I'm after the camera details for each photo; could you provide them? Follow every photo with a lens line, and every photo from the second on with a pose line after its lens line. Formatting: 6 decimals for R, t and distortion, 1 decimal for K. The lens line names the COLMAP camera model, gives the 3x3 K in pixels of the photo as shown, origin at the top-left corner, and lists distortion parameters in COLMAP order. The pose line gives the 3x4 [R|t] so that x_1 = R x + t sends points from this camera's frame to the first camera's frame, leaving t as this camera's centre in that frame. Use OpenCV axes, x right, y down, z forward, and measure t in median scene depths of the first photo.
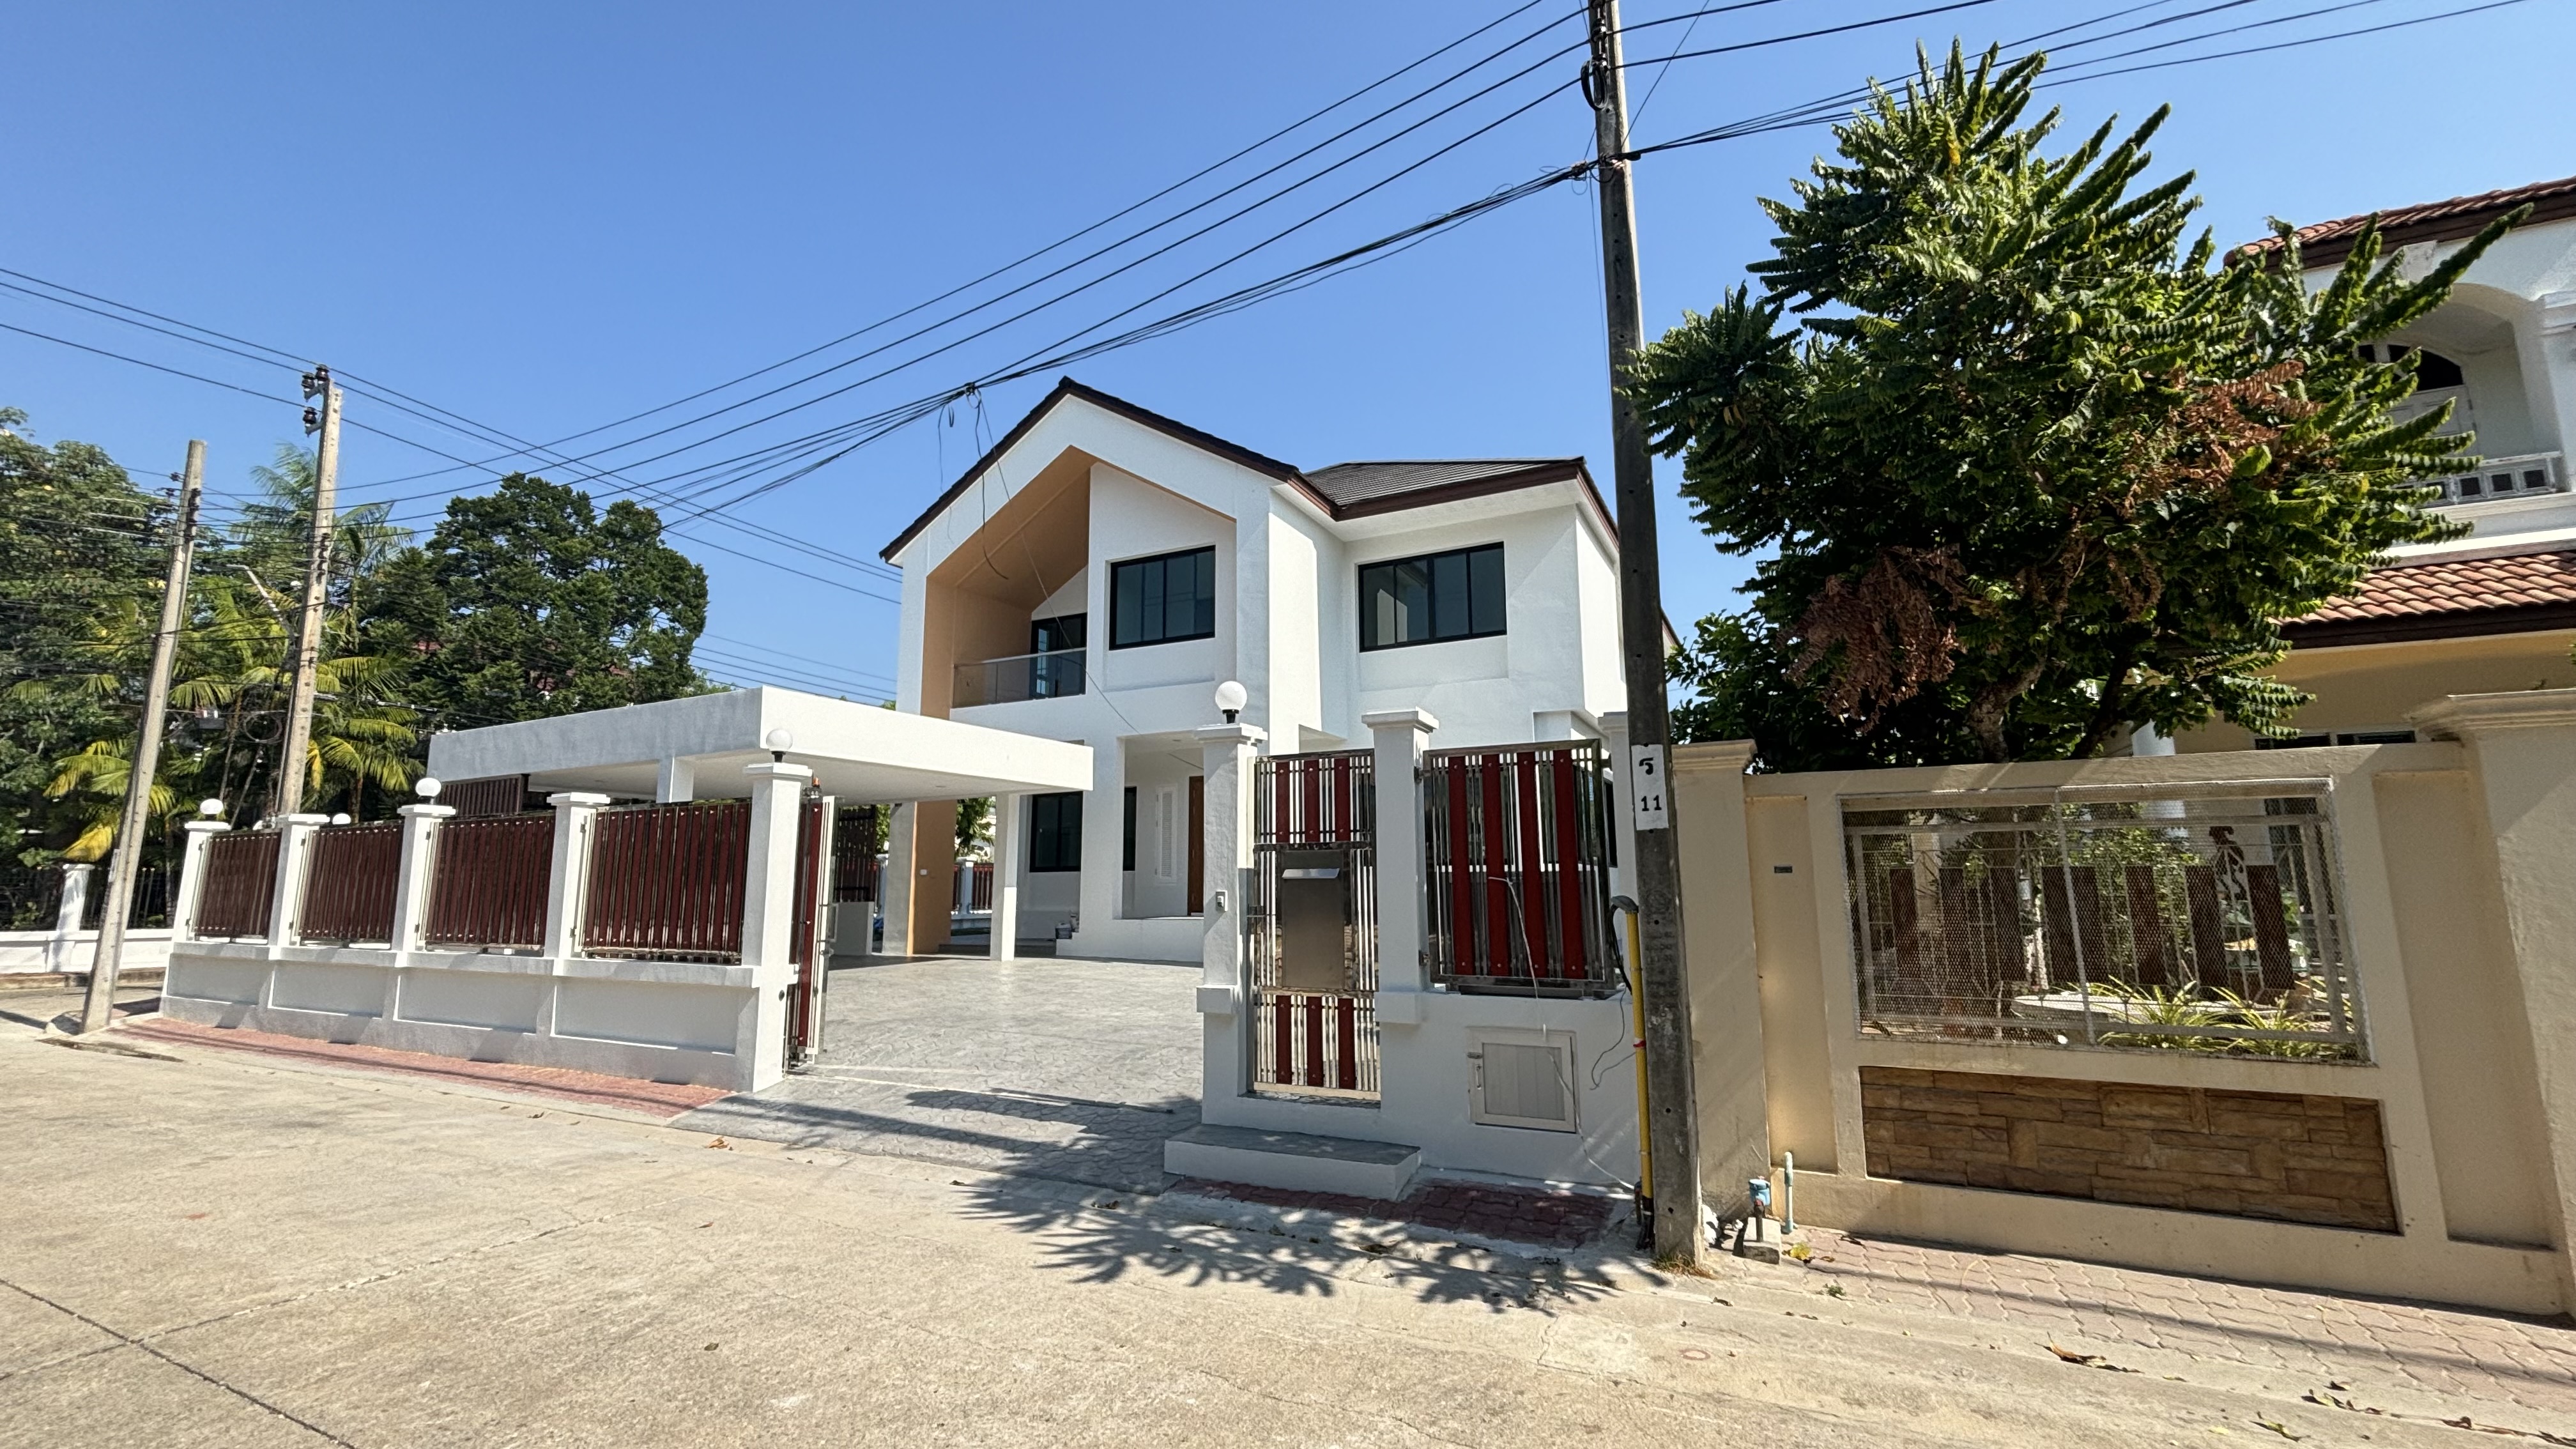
lens RADIAL K [[1040.3, 0, 1278.4], [0, 1040.3, 717.2], [0, 0, 1]] dist [-0.003947, 0.000811]
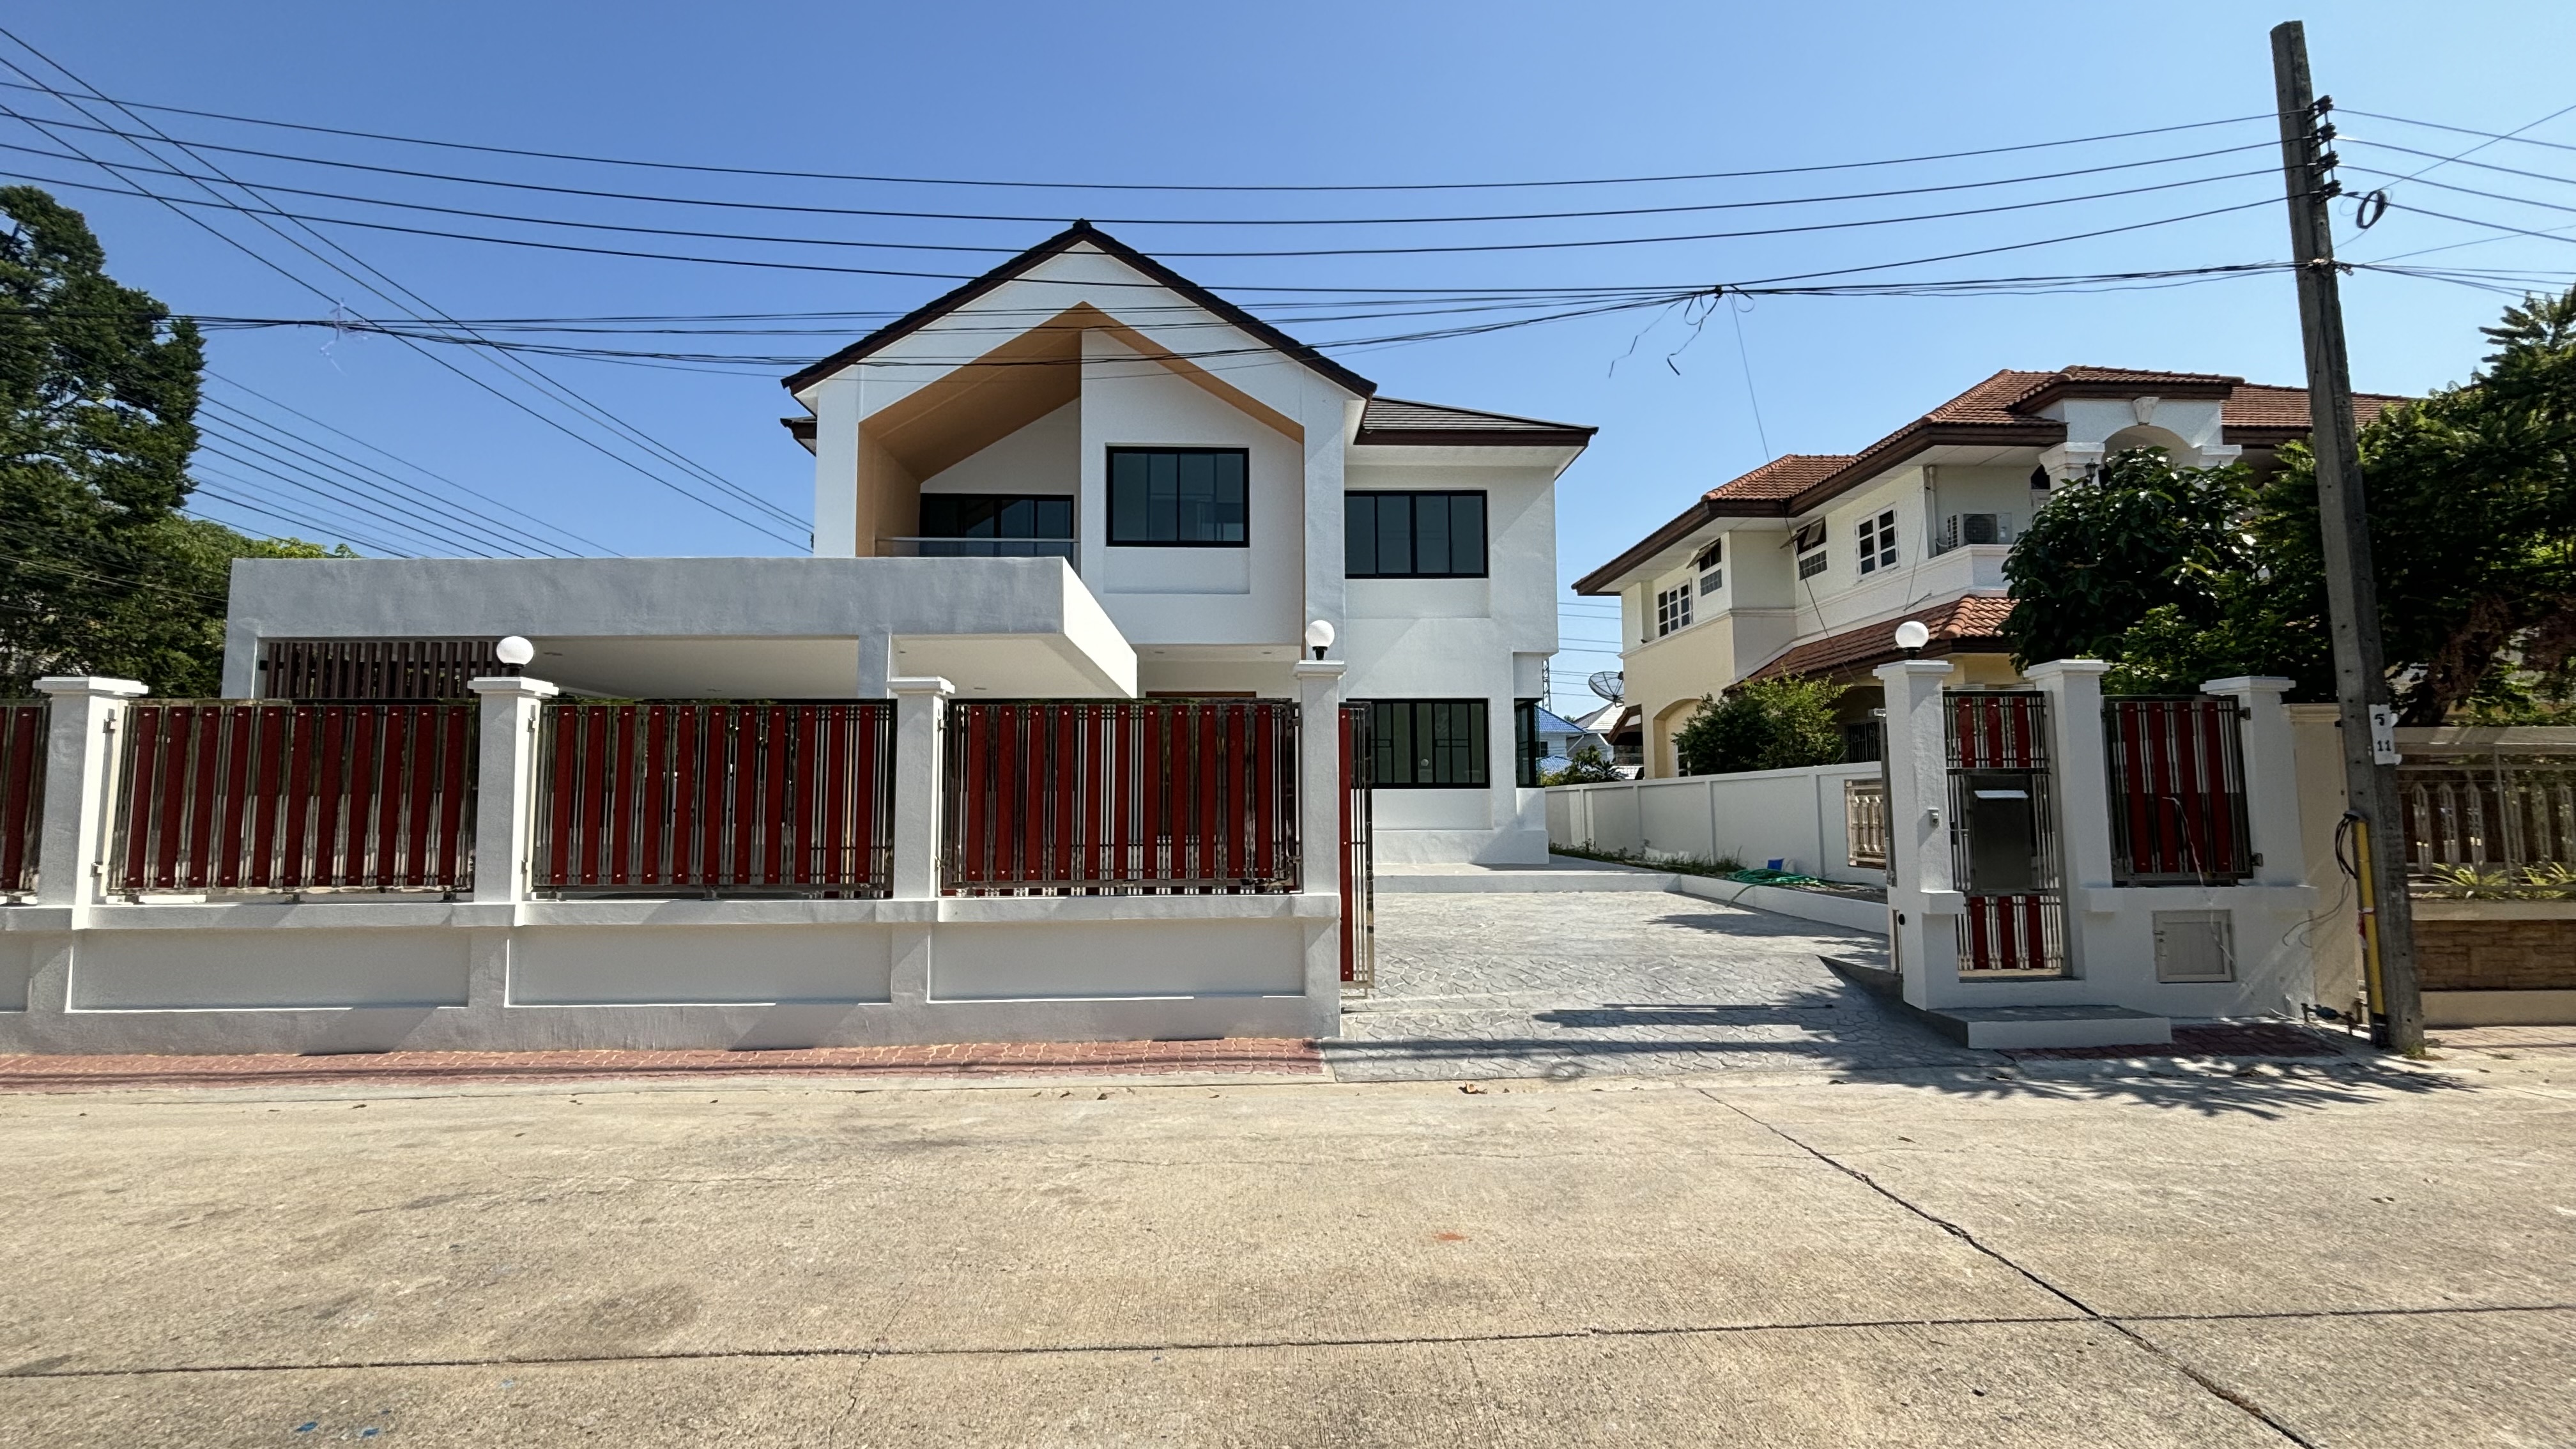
lens RADIAL K [[1040.3, 0, 1275.8], [0, 1040.3, 726.4], [0, 0, 1]] dist [-0.003947, 0.000811]
pose [[0.875130, 0.039757, 0.482252, -0.588270], [-0.079244, 0.994939, 0.061780, 0.030409], [-0.477356, -0.092281, 0.873851, 0.169864]]
